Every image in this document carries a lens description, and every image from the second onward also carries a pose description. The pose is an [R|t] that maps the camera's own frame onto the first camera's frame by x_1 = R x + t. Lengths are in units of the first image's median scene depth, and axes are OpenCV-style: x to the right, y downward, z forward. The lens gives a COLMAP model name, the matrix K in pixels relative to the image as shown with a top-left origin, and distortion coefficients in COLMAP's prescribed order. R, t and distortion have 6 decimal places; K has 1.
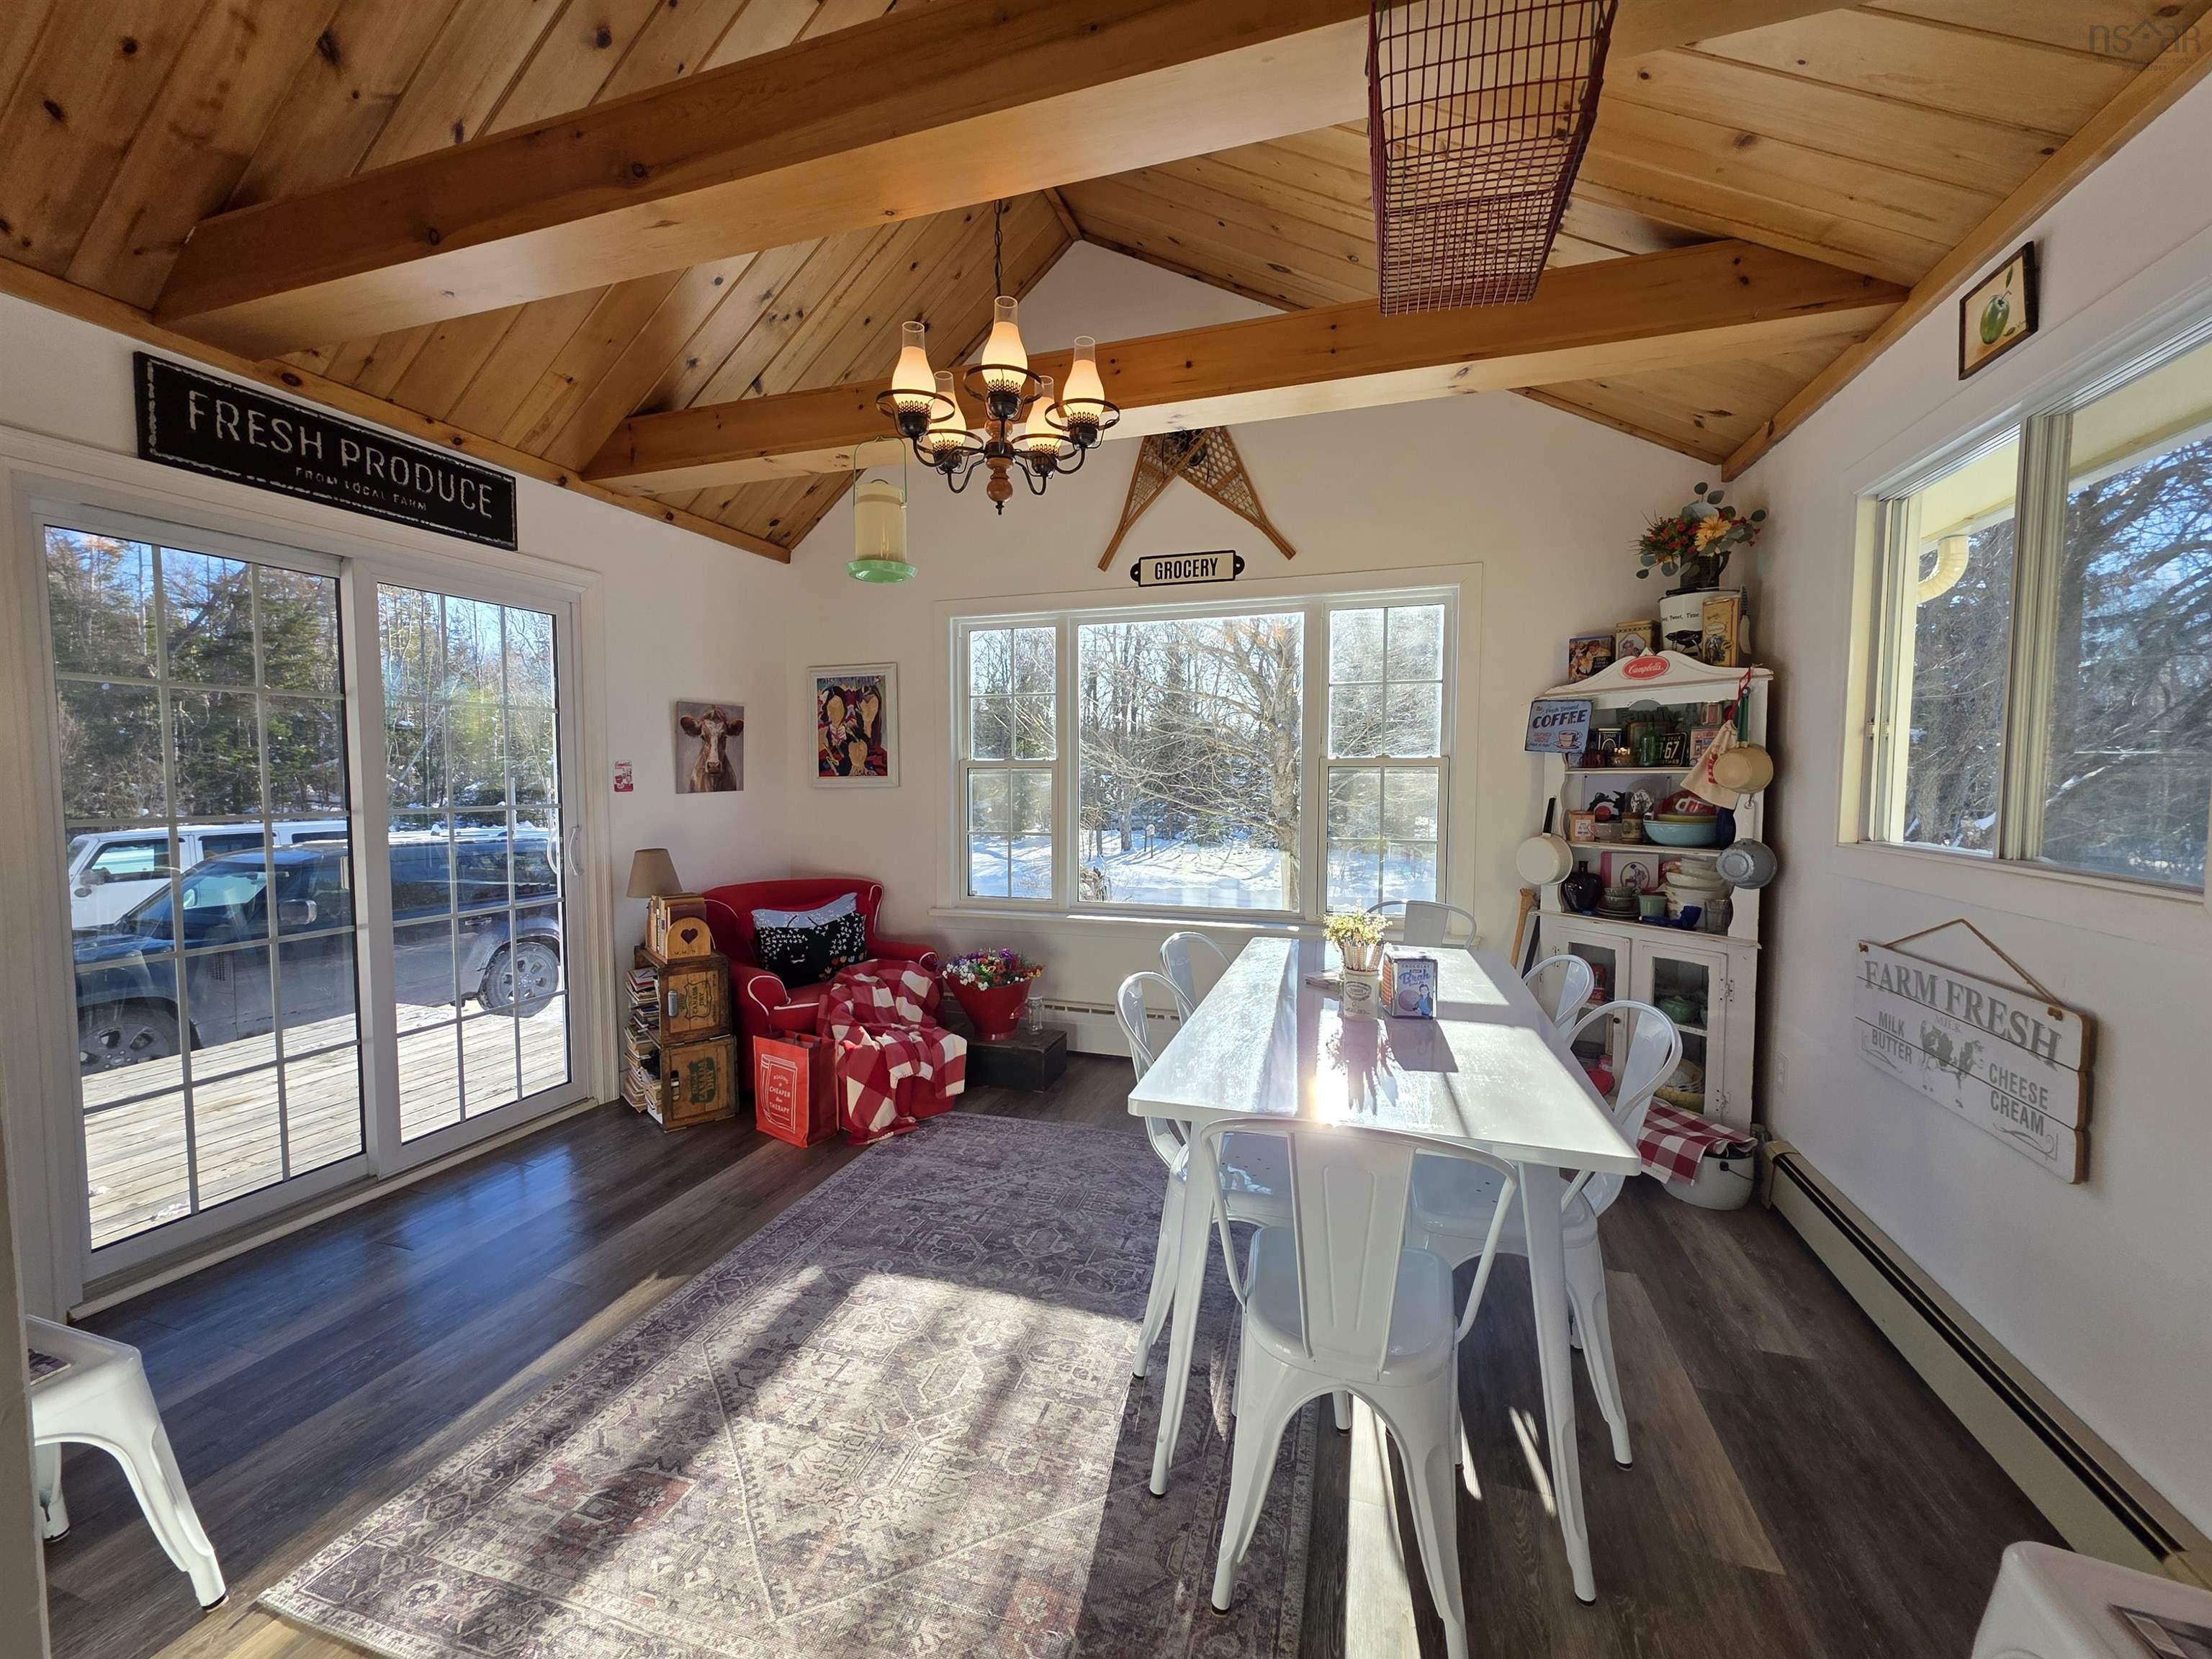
lens RADIAL K [[877.0, 0, 1106.0], [0, 877.0, 829.5], [0, 0, 1]] dist [0.000081, 0.000104]
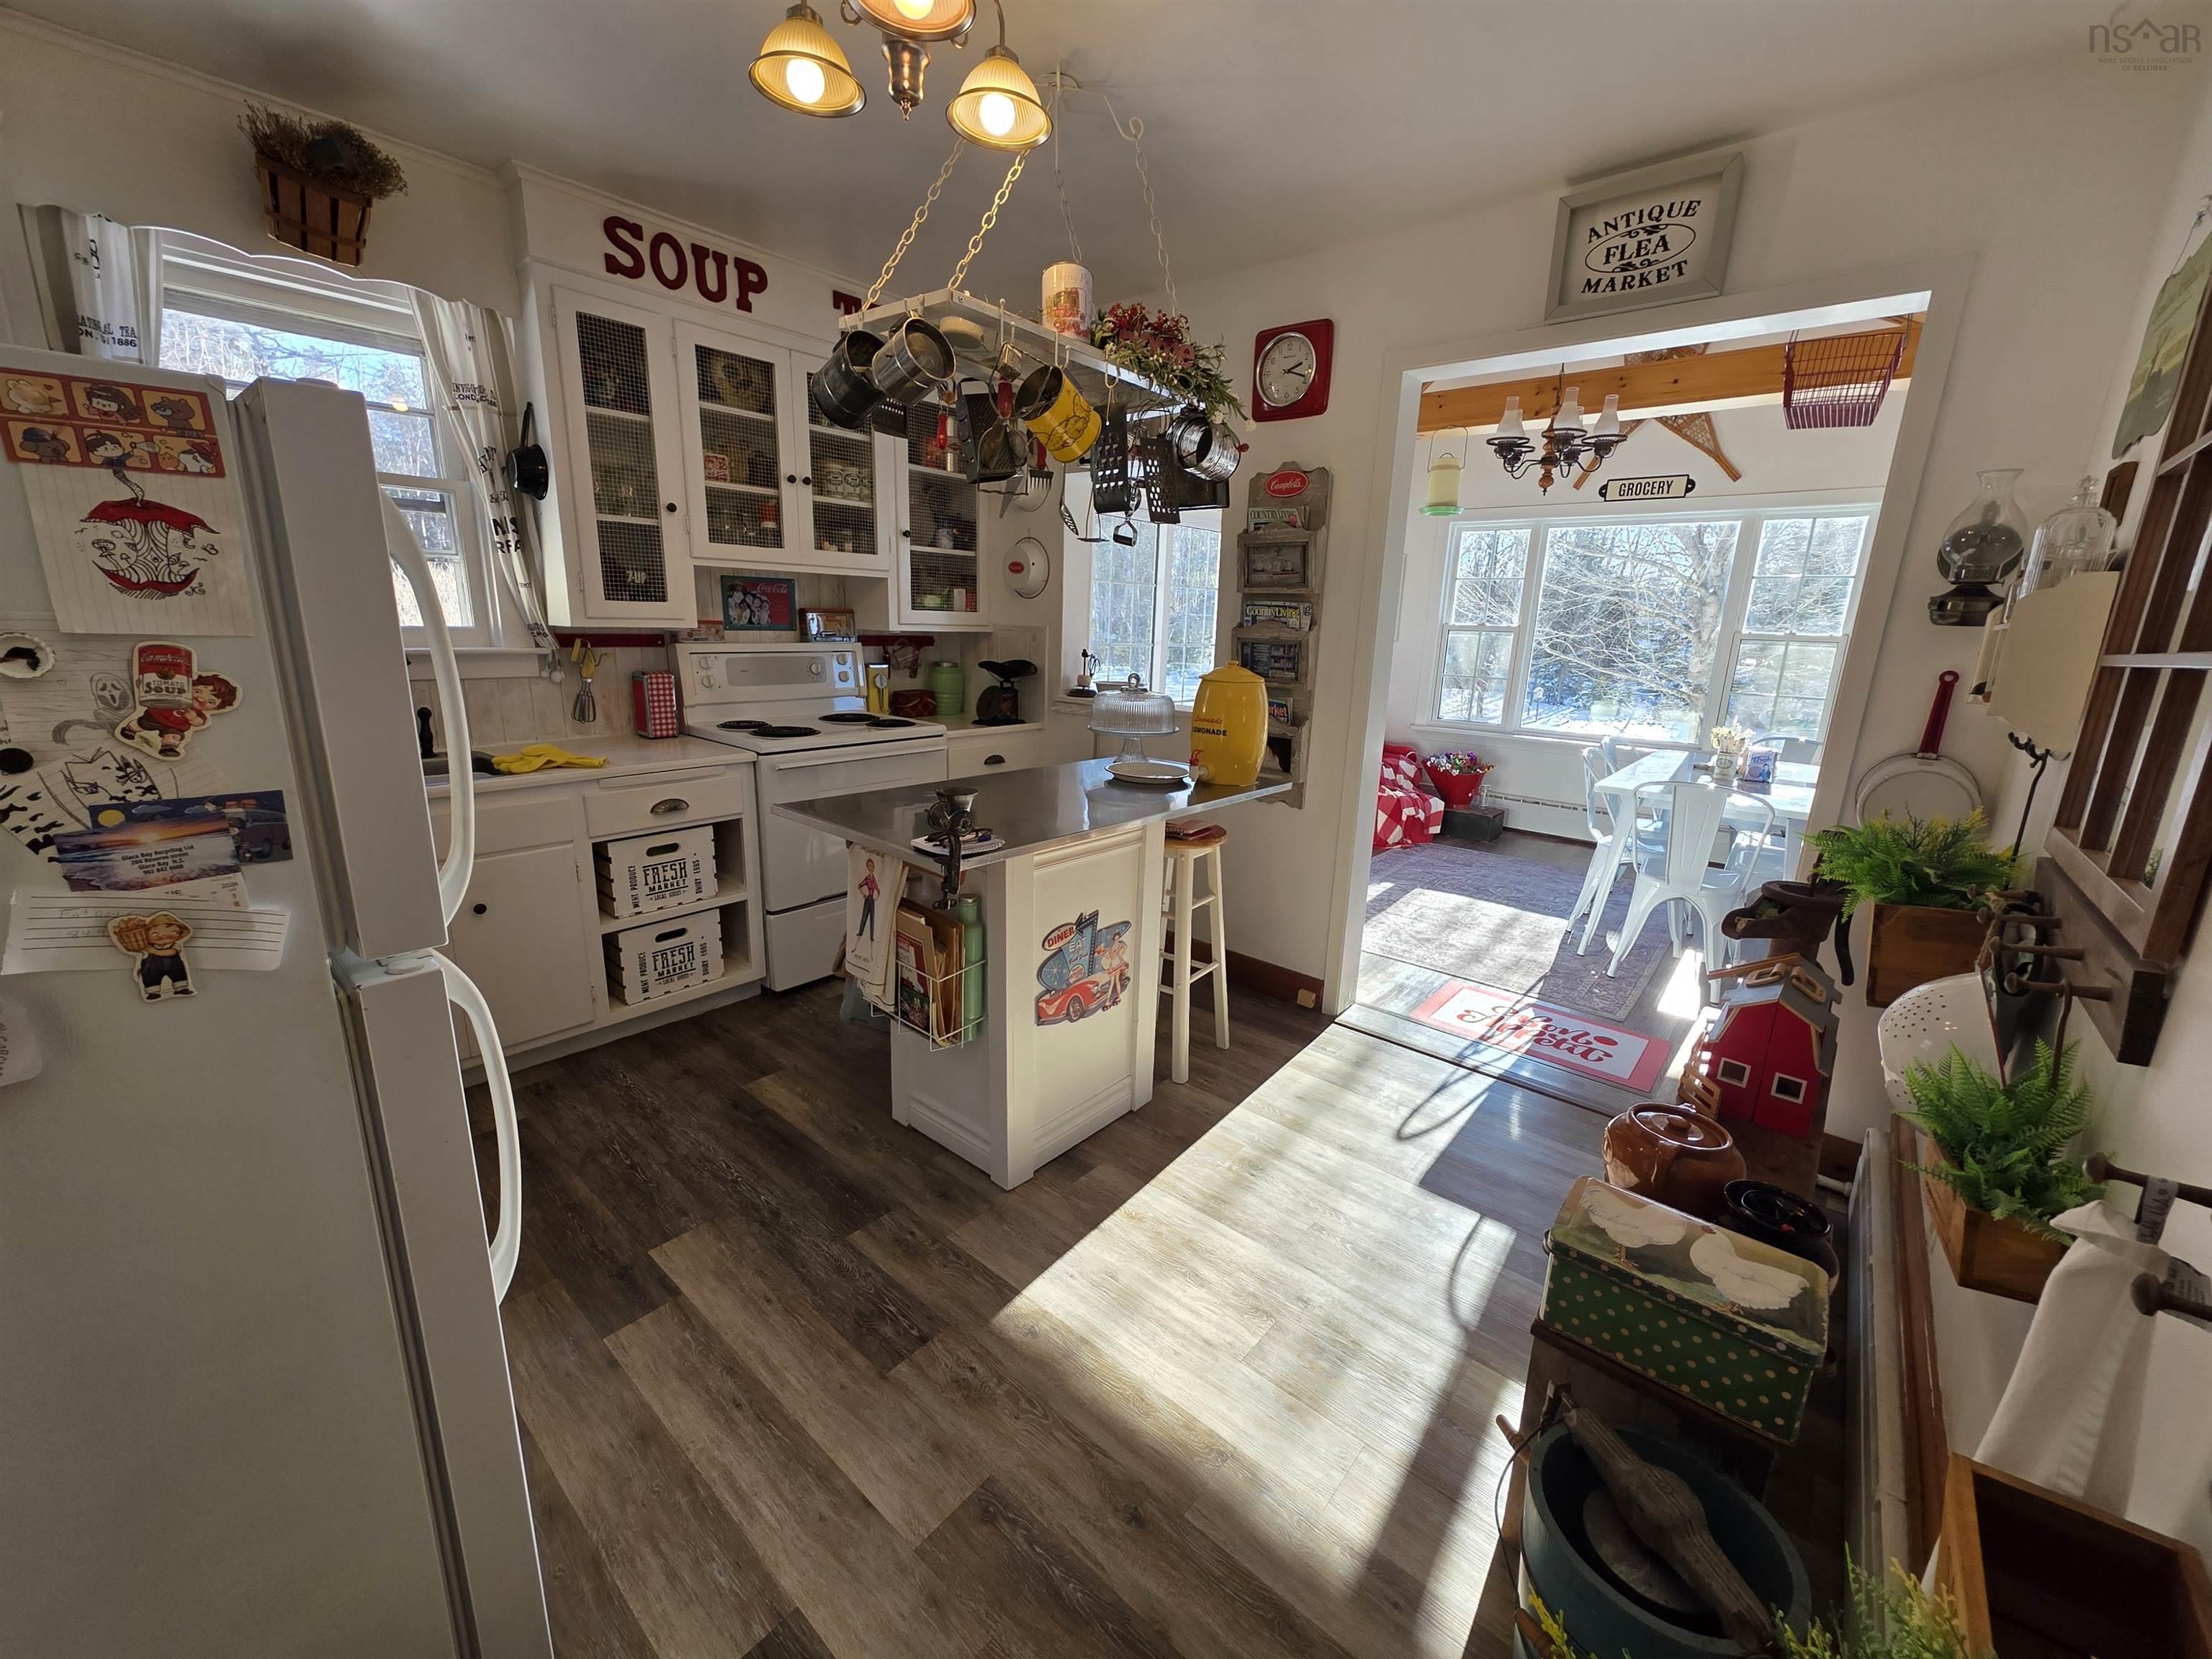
lens RADIAL K [[877.0, 0, 1106.0], [0, 877.0, 829.5], [0, 0, 1]] dist [0.000081, 0.000104]
pose [[0.922988, 0.118225, -0.366220, -0.132170], [-0.056336, 0.982898, 0.175321, 0.038638], [0.380684, -0.141188, 0.913863, -0.706753]]
